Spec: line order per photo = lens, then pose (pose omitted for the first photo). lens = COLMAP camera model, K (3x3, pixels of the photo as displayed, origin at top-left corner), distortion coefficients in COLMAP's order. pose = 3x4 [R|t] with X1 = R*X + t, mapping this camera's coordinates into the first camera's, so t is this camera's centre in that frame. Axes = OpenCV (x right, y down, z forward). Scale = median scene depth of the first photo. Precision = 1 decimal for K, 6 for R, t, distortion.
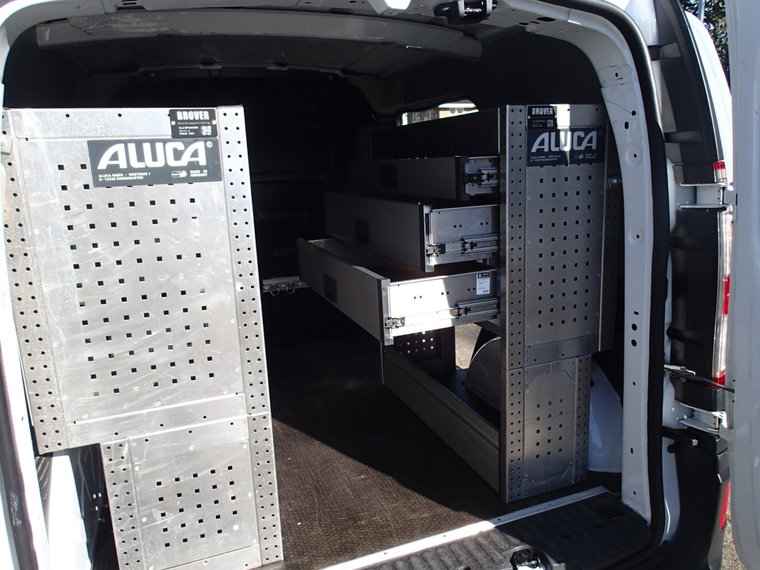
lens RADIAL K [[565.2, 0, 383.5], [0, 565.2, 282.6], [0, 0, 1]] dist [-0.001101, -0.004650]
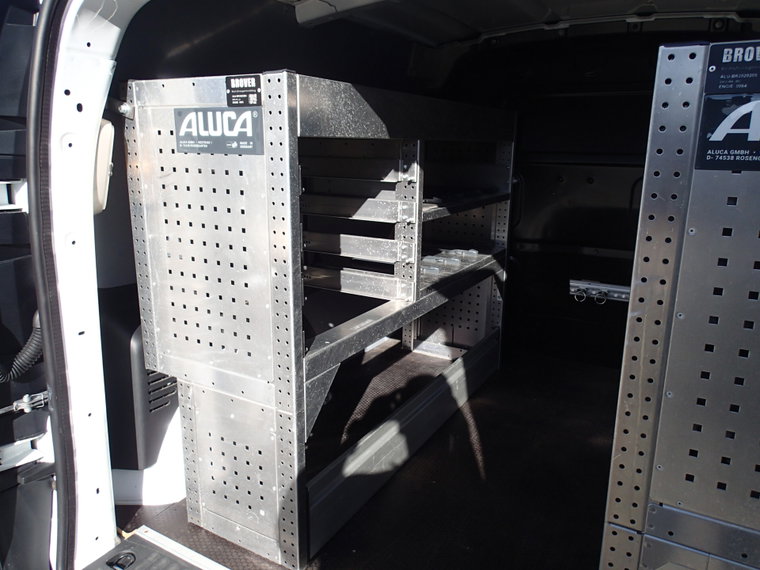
lens RADIAL K [[565.2, 0, 383.5], [0, 565.2, 282.6], [0, 0, 1]] dist [-0.001101, -0.004650]
pose [[0.629910, 0.234293, -0.740487, 0.578781], [-0.200215, 0.970176, 0.136651, -0.146719], [0.750419, 0.062178, 0.658032, 0.570297]]
